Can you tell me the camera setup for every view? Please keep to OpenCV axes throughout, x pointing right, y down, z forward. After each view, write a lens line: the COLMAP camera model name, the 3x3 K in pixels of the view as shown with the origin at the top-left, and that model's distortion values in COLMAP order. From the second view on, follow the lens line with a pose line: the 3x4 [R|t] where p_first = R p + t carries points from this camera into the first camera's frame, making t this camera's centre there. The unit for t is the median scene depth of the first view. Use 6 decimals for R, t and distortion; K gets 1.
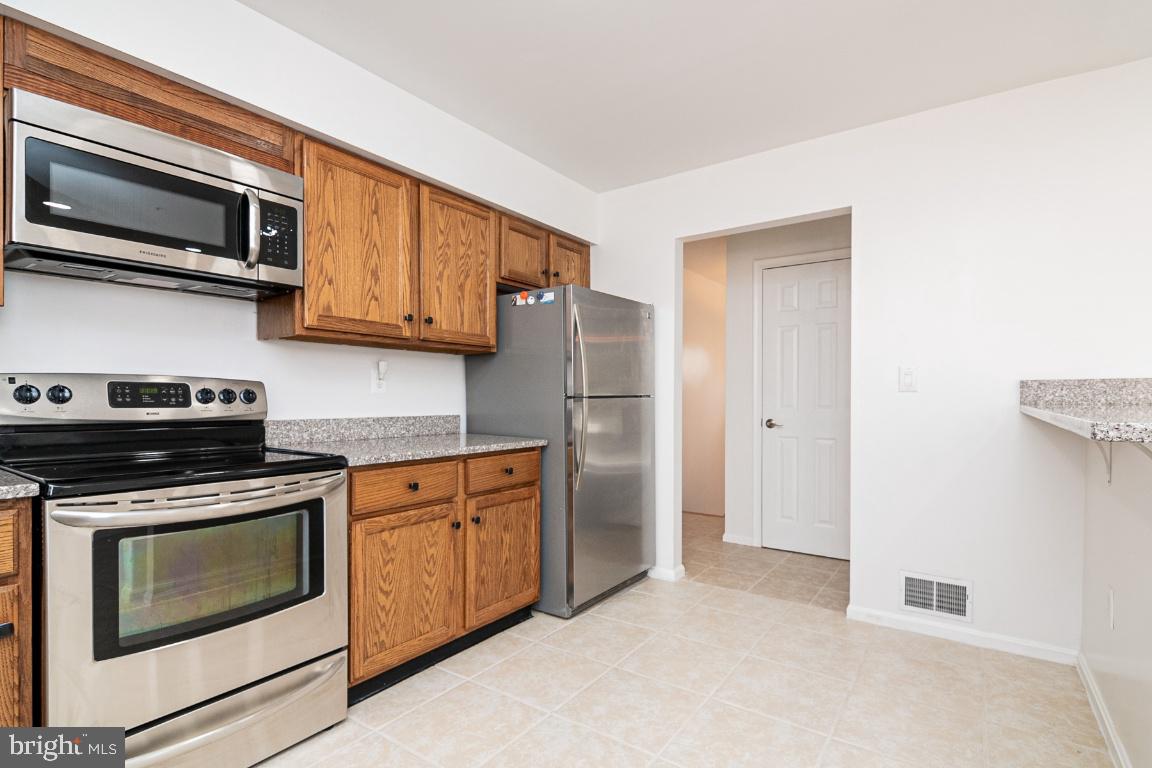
lens RADIAL K [[559.5, 0, 579.2], [0, 559.5, 396.3], [0, 0, 1]] dist [-0.000740, -0.000685]
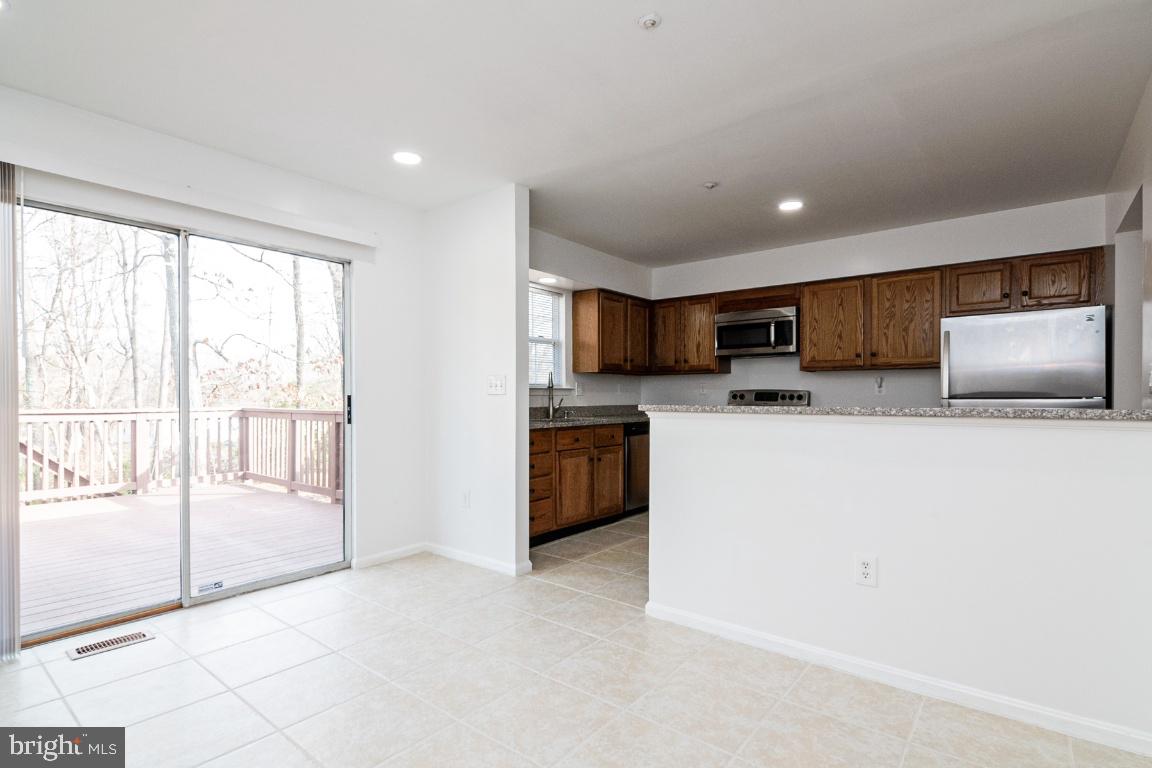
lens RADIAL K [[559.5, 0, 579.2], [0, 559.5, 396.3], [0, 0, 1]] dist [-0.000740, -0.000685]
pose [[-0.057307, -0.000294, -0.998357, 1.489130], [-0.003052, 0.999995, -0.000119, -0.001017], [0.998352, 0.003040, -0.057308, 0.172921]]
